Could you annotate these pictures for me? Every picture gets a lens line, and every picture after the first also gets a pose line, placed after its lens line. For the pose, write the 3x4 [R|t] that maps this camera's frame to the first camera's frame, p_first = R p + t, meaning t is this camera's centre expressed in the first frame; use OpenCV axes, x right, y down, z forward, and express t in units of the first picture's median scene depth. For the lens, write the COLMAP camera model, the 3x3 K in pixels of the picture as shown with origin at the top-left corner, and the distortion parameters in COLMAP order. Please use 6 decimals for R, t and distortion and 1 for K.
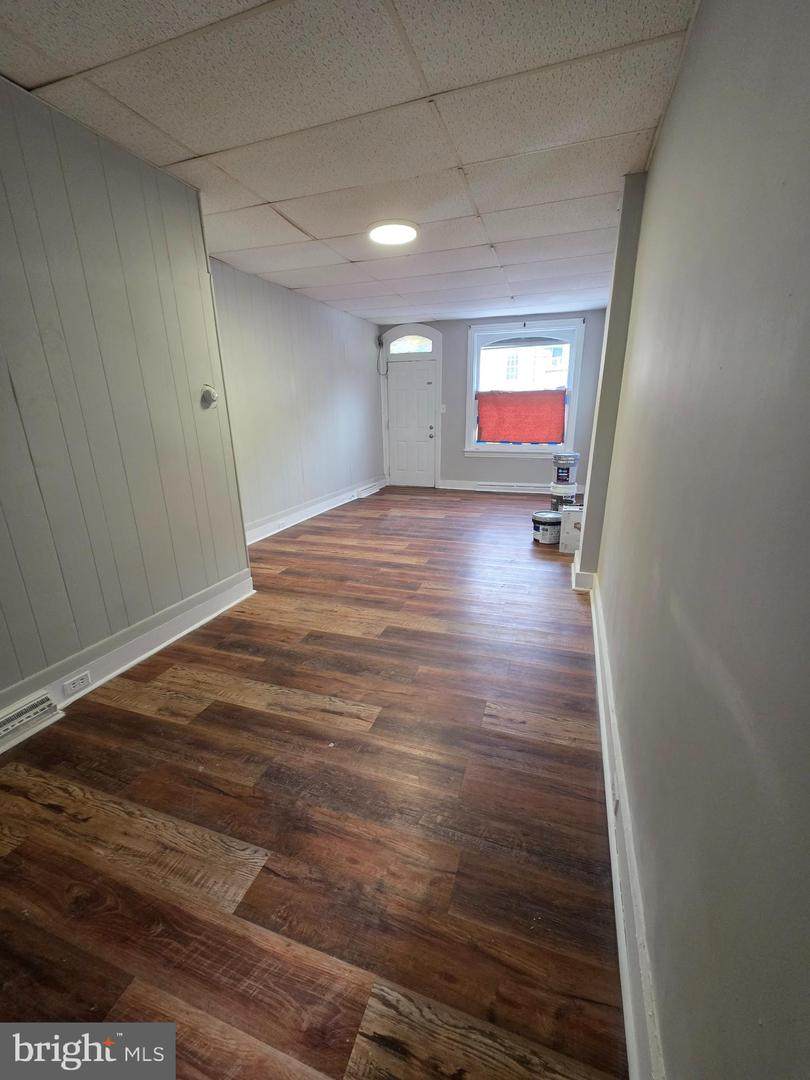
lens RADIAL K [[434.9, 0, 405.0], [0, 434.9, 540.0], [0, 0, 1]] dist [-0.000301, -0.000316]
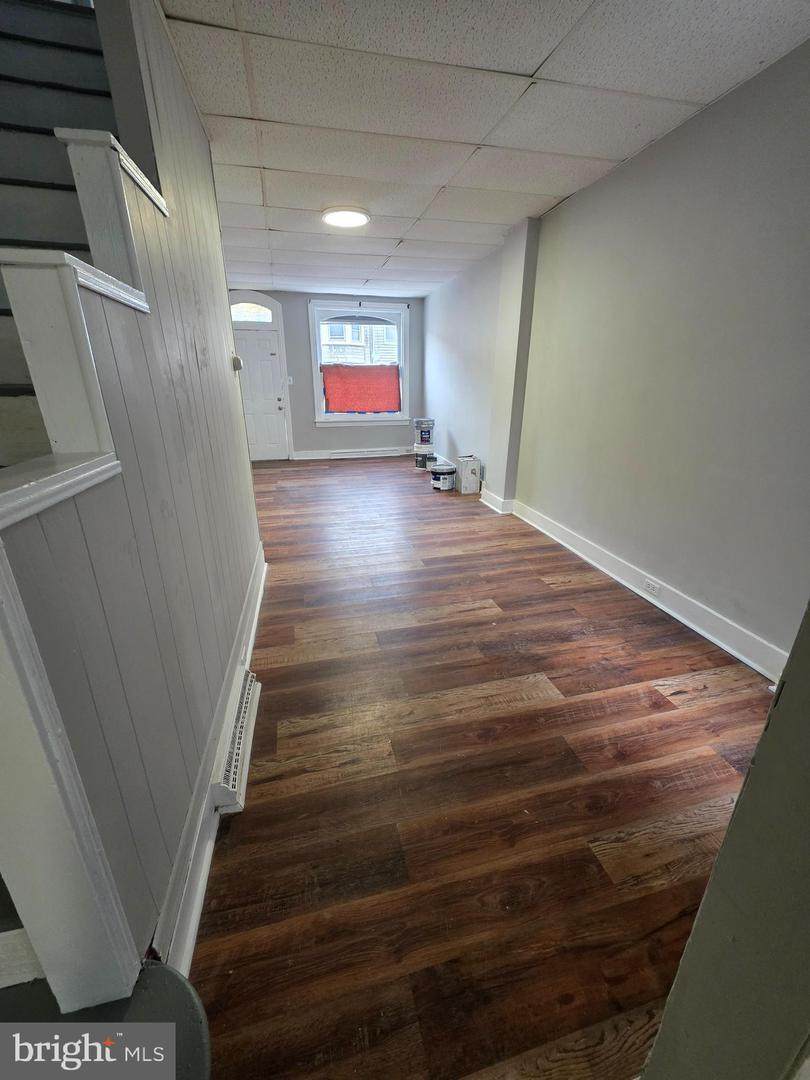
lens RADIAL K [[434.9, 0, 405.0], [0, 434.9, 540.0], [0, 0, 1]] dist [-0.000301, -0.000316]
pose [[0.839263, -0.177975, 0.513773, -0.441991], [0.149422, 0.984025, 0.096789, 0.011535], [-0.522791, -0.004462, 0.852449, -0.016479]]
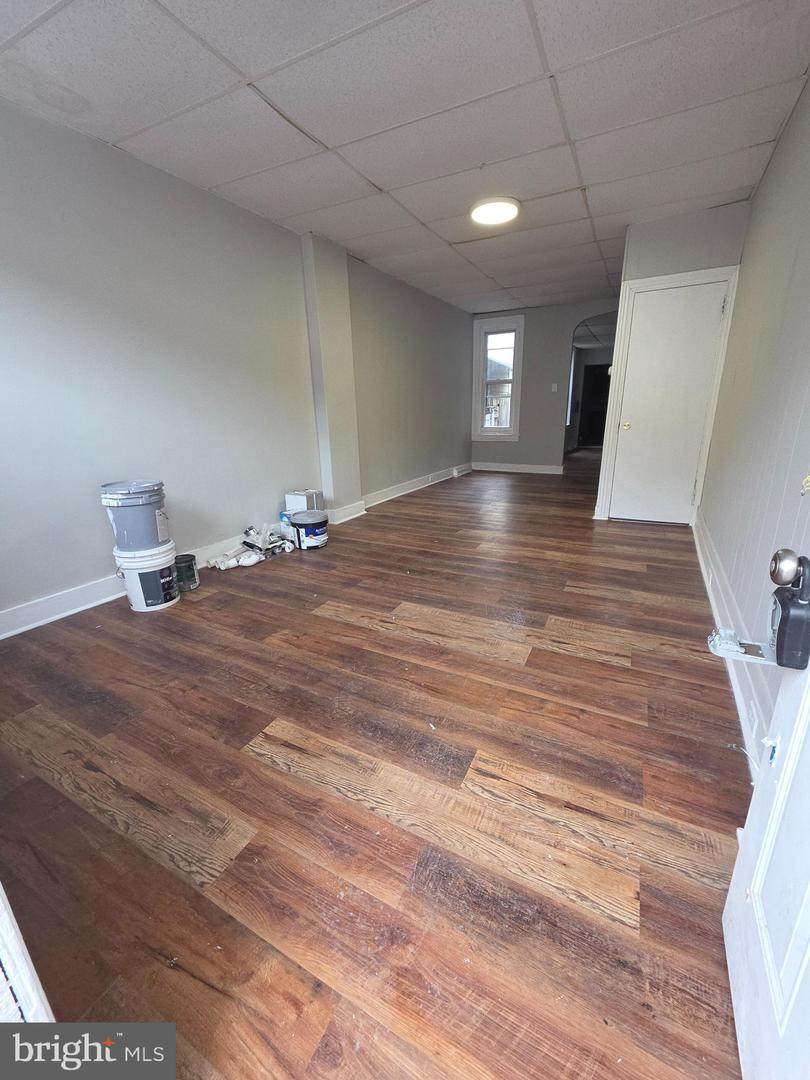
lens RADIAL K [[434.9, 0, 405.0], [0, 434.9, 540.0], [0, 0, 1]] dist [-0.000301, -0.000316]
pose [[-0.987383, -0.006531, 0.158214, 0.011978], [0.082564, 0.831346, 0.549587, -0.462318], [-0.135120, 0.555716, -0.820318, 1.681682]]
